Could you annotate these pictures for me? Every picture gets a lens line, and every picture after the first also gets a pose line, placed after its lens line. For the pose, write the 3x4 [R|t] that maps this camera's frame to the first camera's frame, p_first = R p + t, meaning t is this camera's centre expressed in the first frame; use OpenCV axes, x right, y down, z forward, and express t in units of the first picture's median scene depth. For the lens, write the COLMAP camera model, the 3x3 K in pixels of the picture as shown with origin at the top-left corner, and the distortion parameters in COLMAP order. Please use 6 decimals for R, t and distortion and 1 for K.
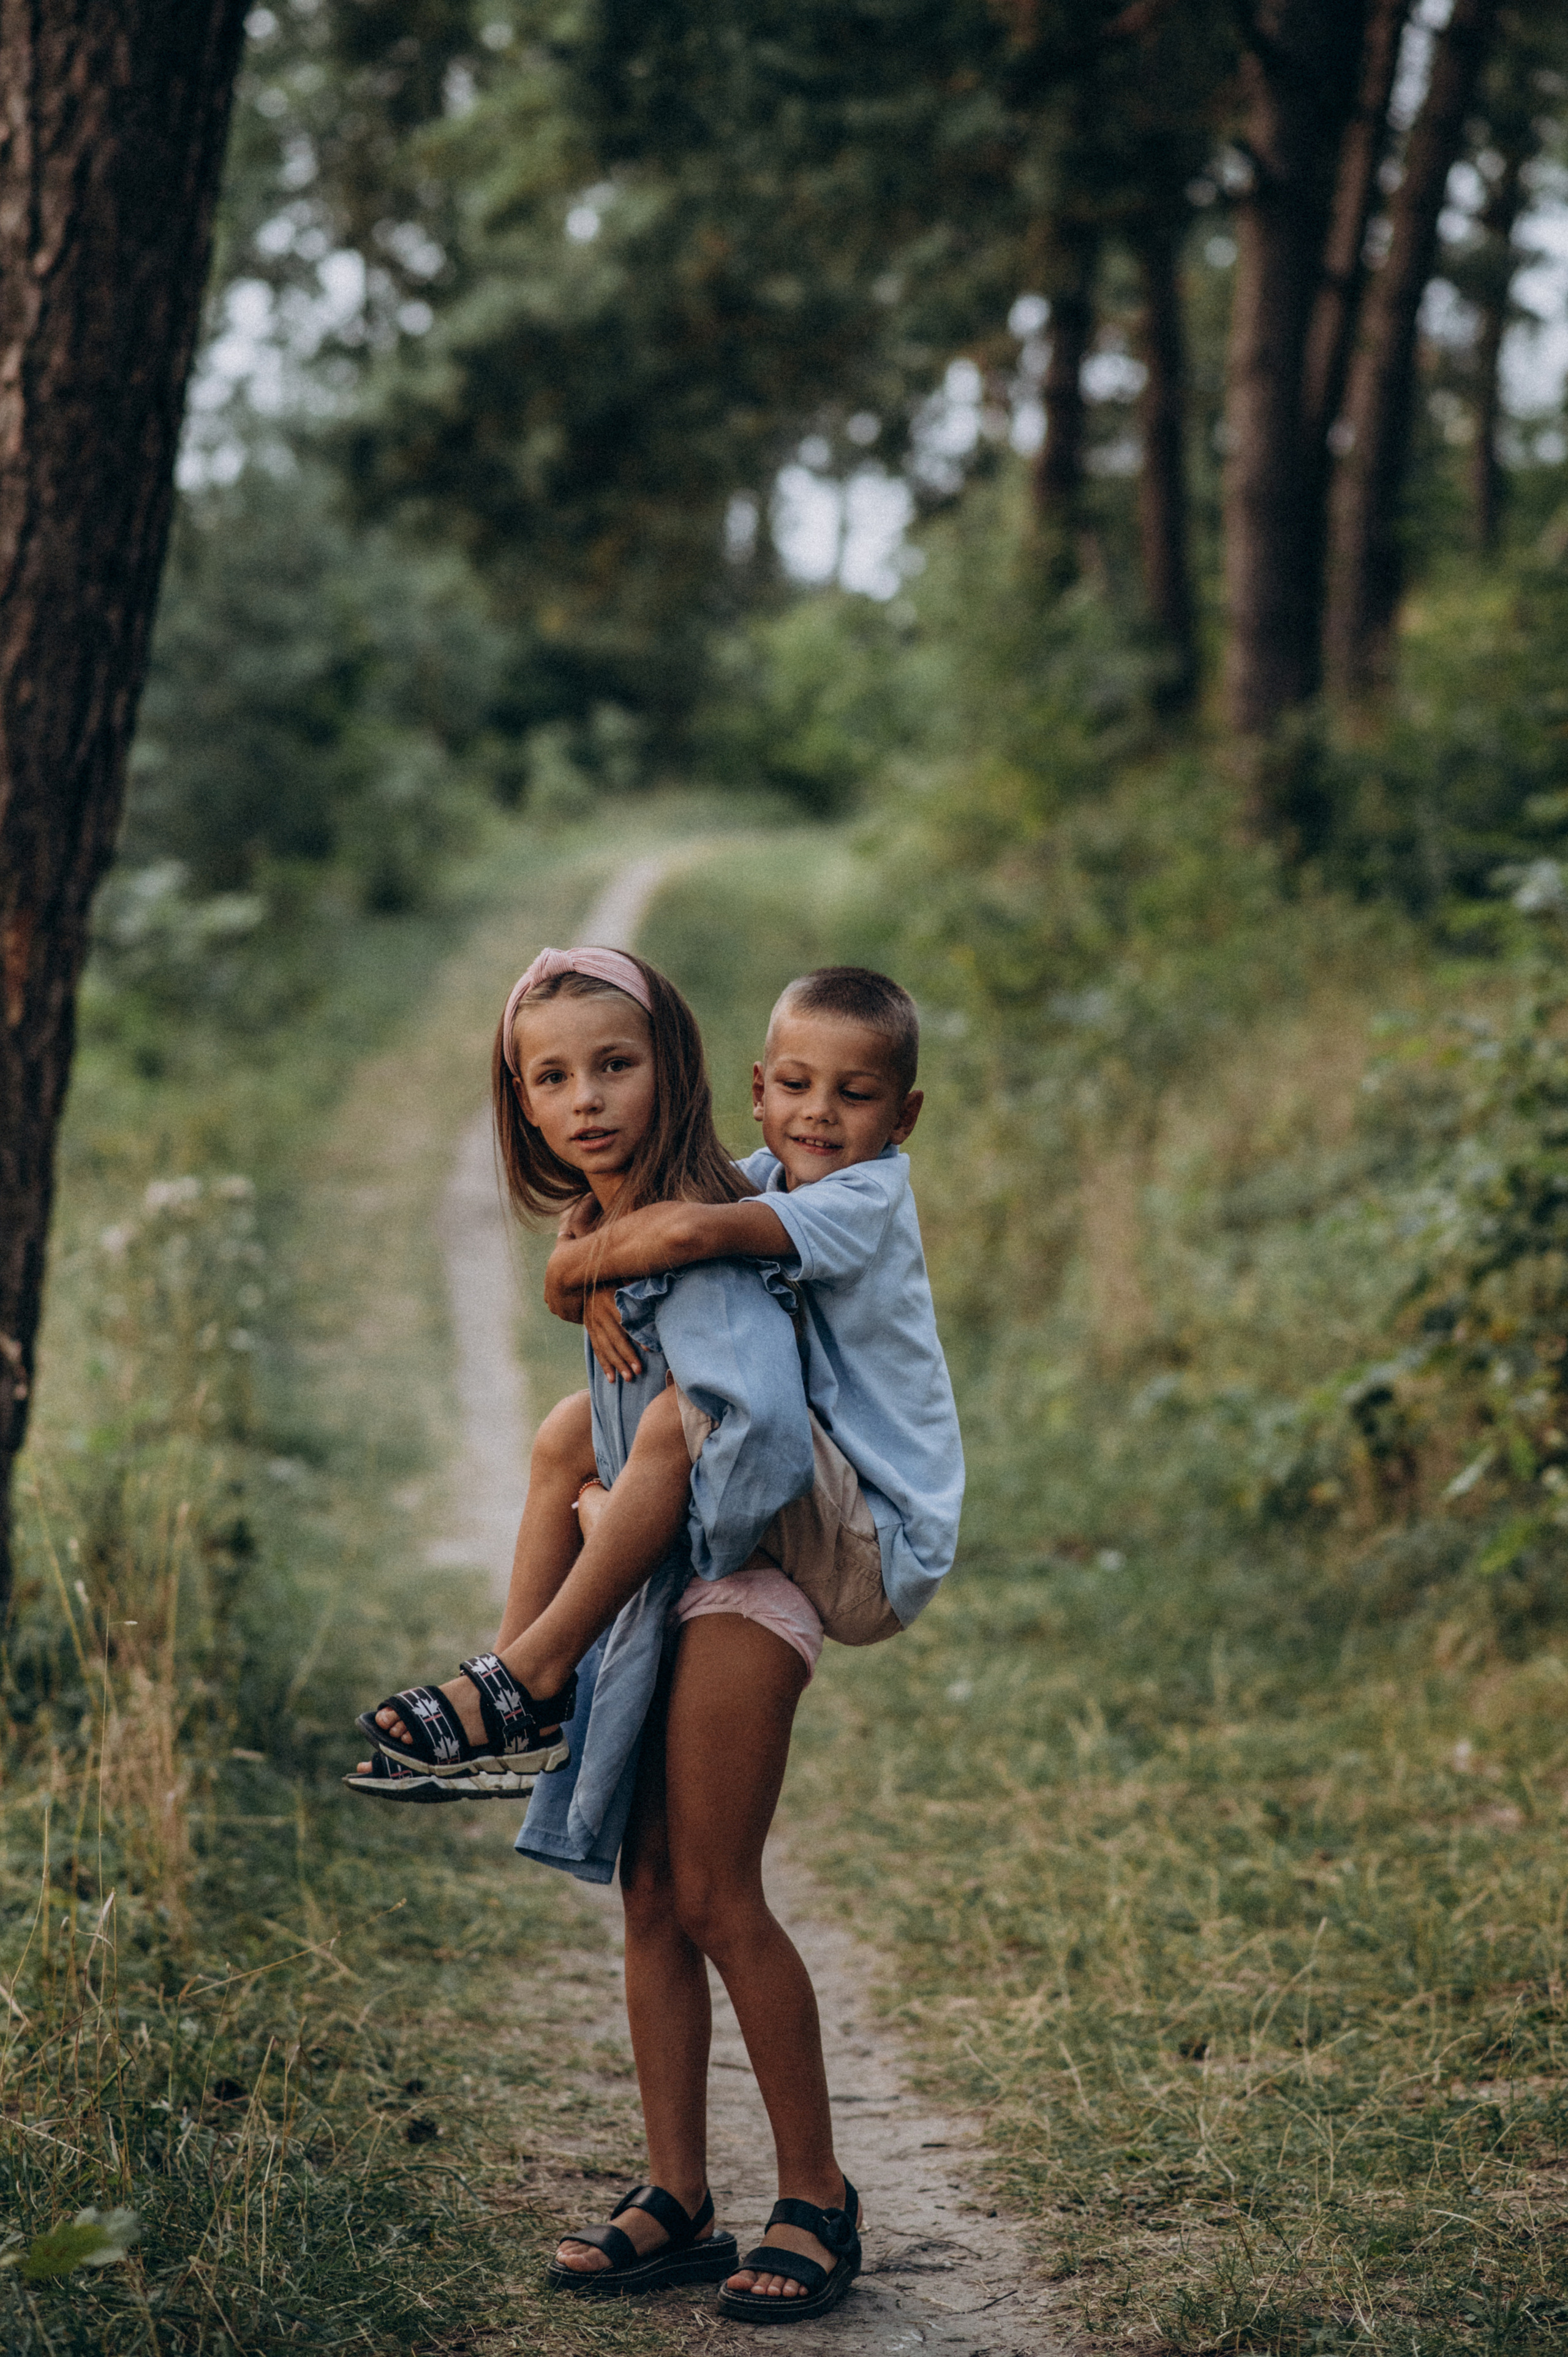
lens RADIAL K [[5758.1, 0, 943.8], [0, 5758.1, 1003.7], [0, 0, 1]] dist [0.038572, 0.536279]
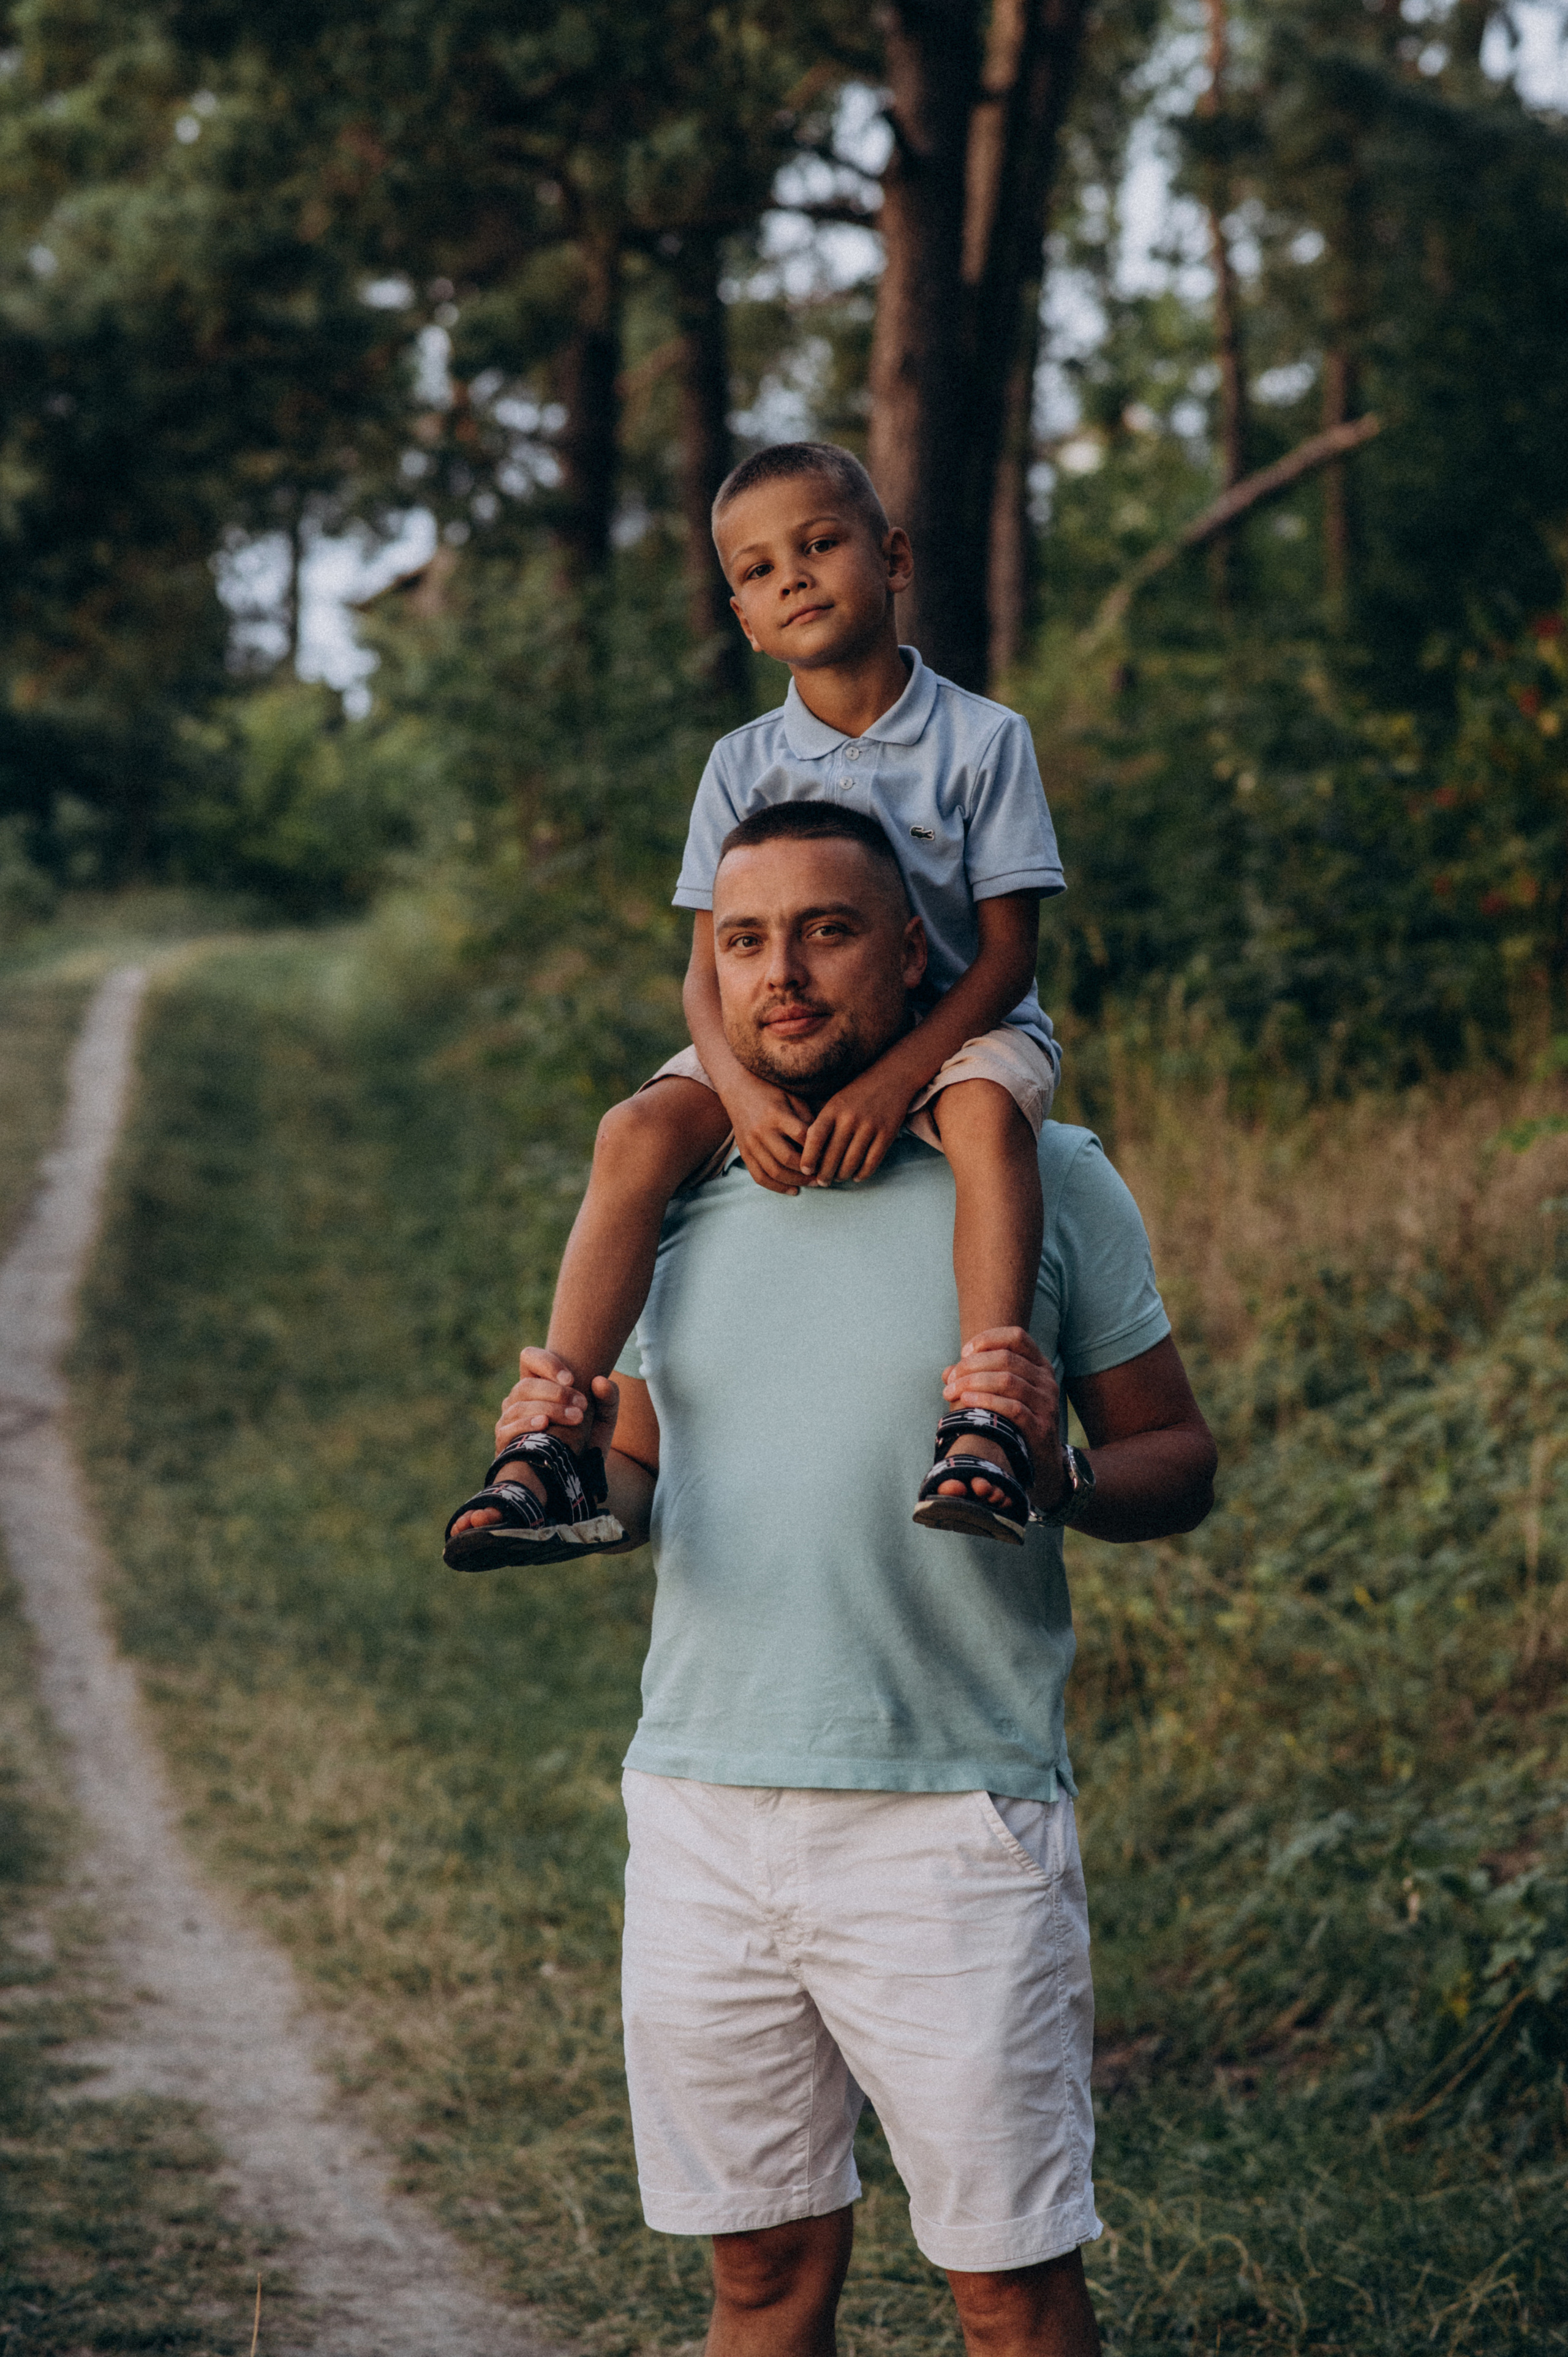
lens RADIAL K [[5758.1, 0, 943.8], [0, 5758.1, 1003.7], [0, 0, 1]] dist [0.038572, 0.536279]
pose [[0.994738, -0.009094, 0.102044, -0.024073], [0.010751, 0.999819, -0.015694, -0.005157], [-0.101883, 0.016708, 0.994656, 0.145192]]
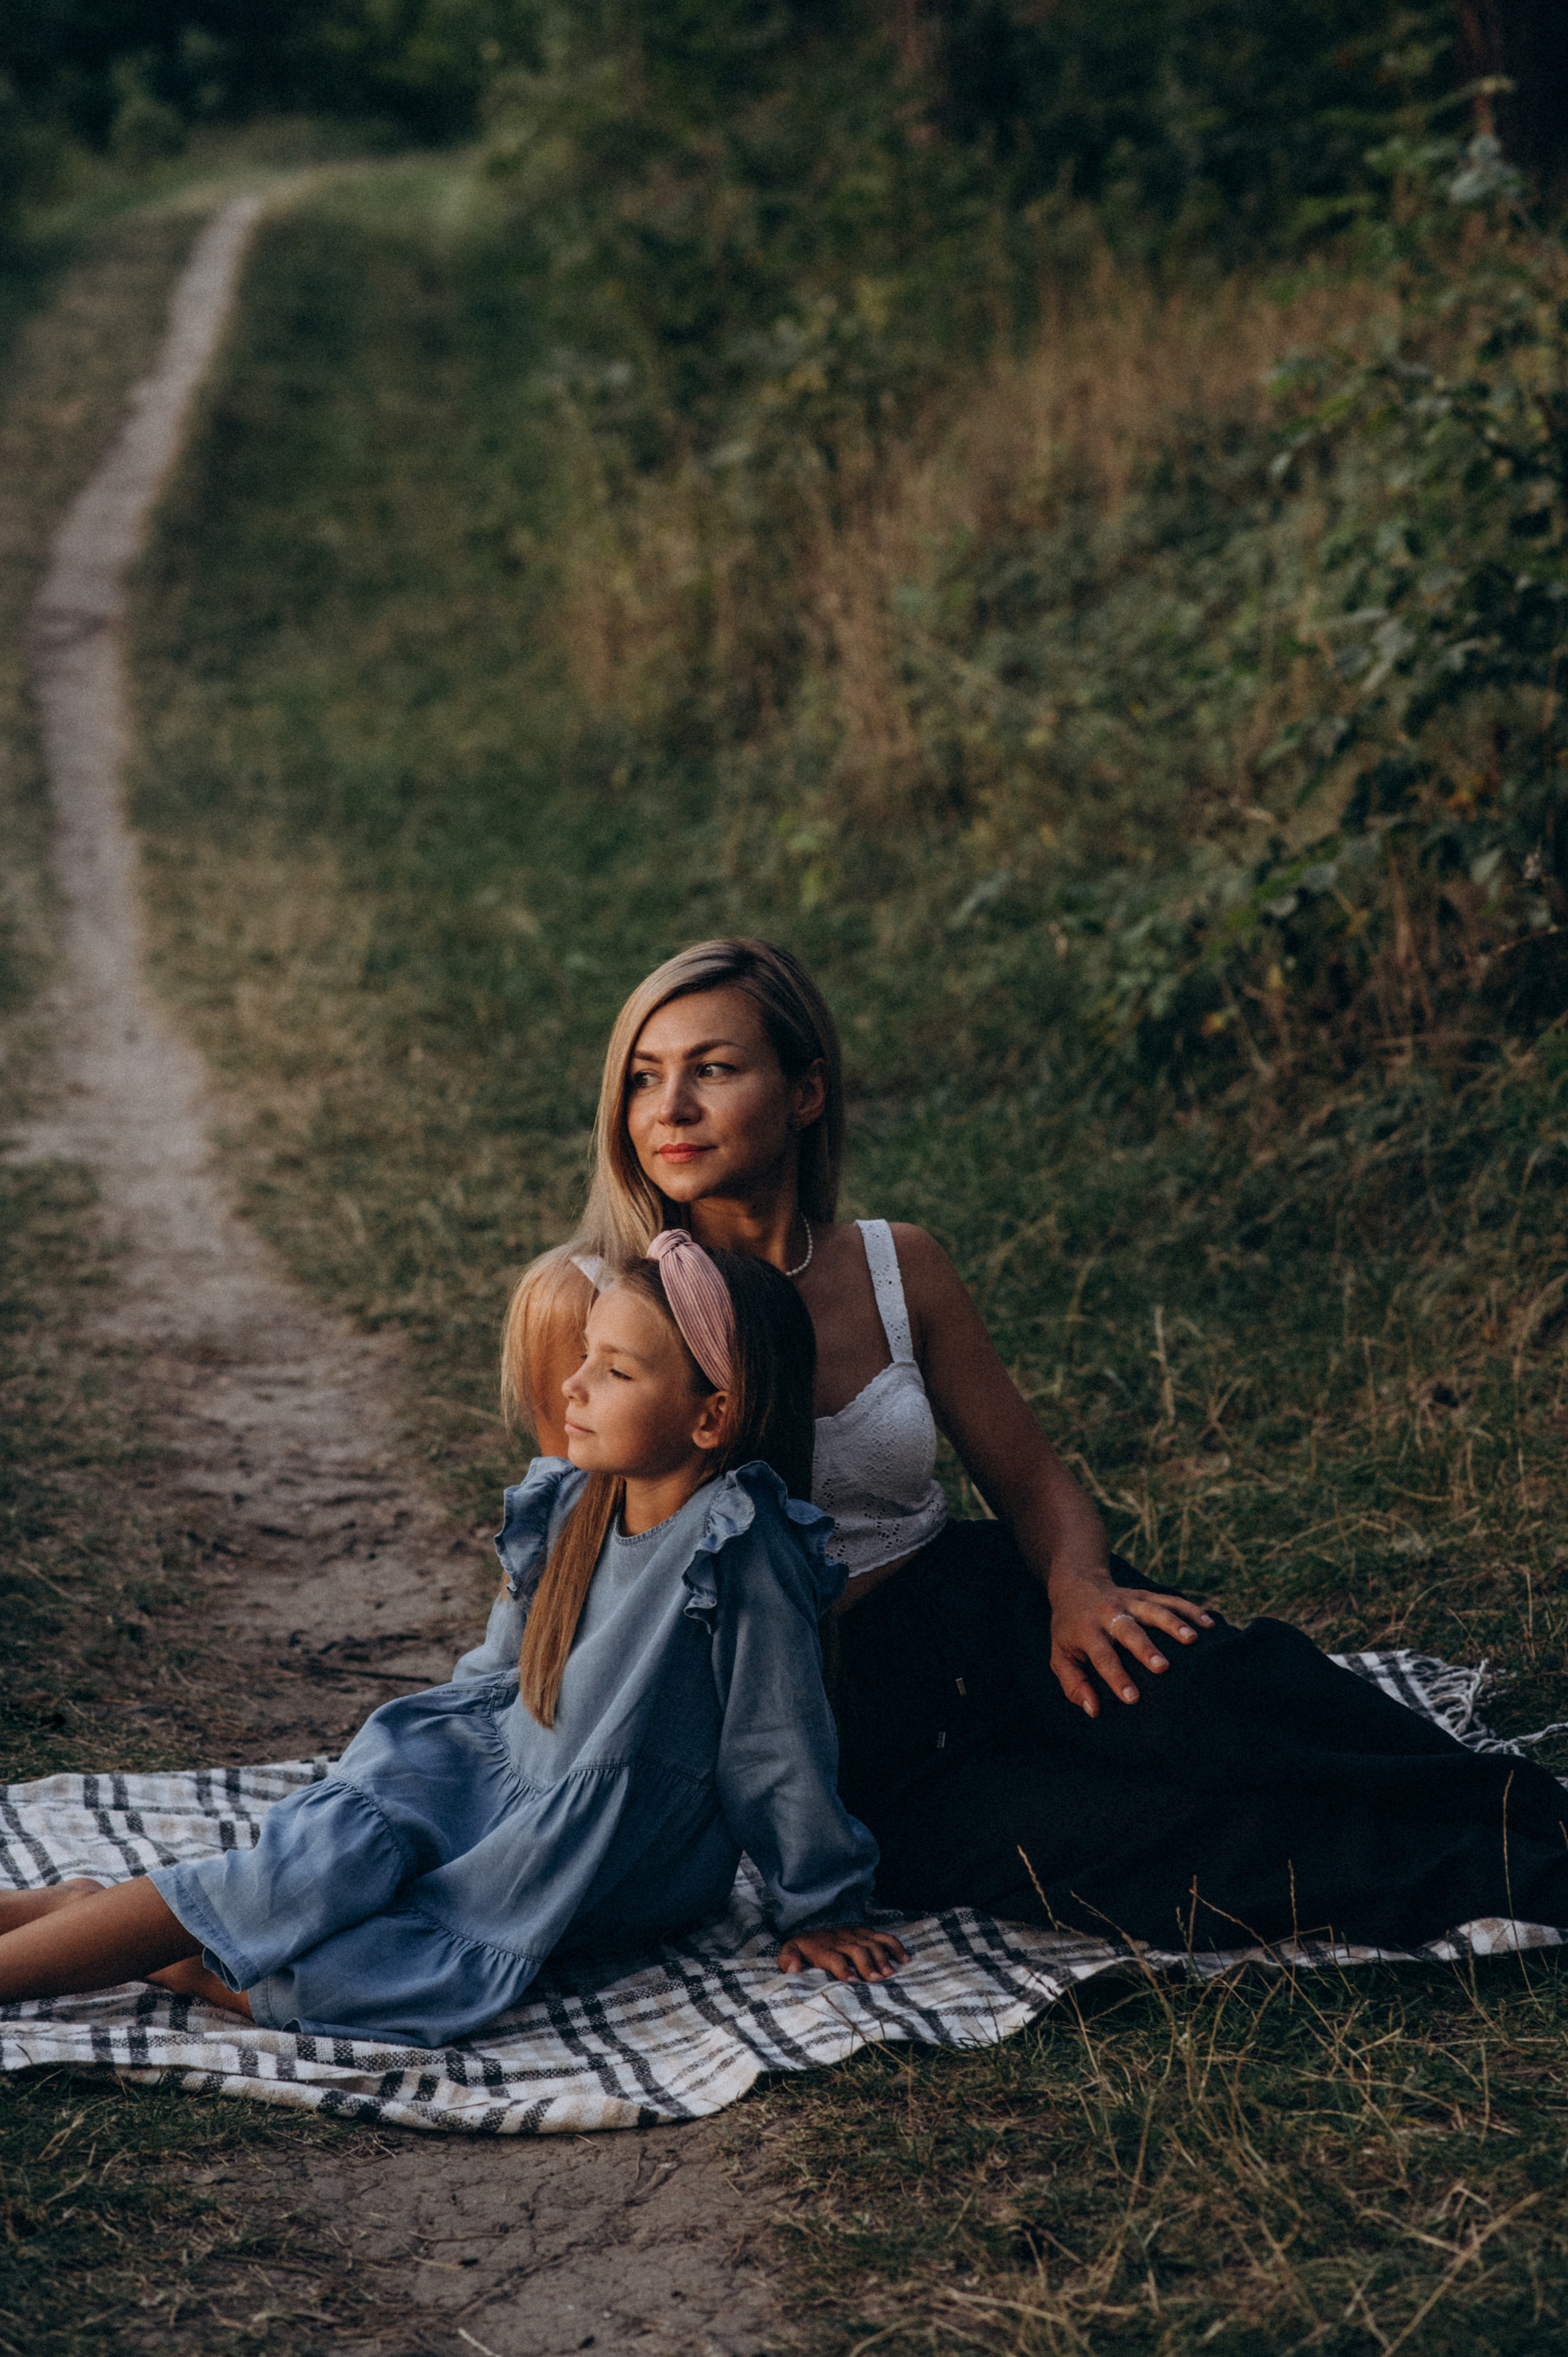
lens RADIAL K [[5845.8, 0, 835.0], [0, 5845.8, 1175.7], [0, 0, 1]] dist [0.010118, -0.163356]
pose [[0.997482, -0.059623, 0.038414, -0.005052], [0.053425, 0.987845, 0.145971, -0.002796], [-0.046651, -0.143551, 0.988543, 0.101581]]
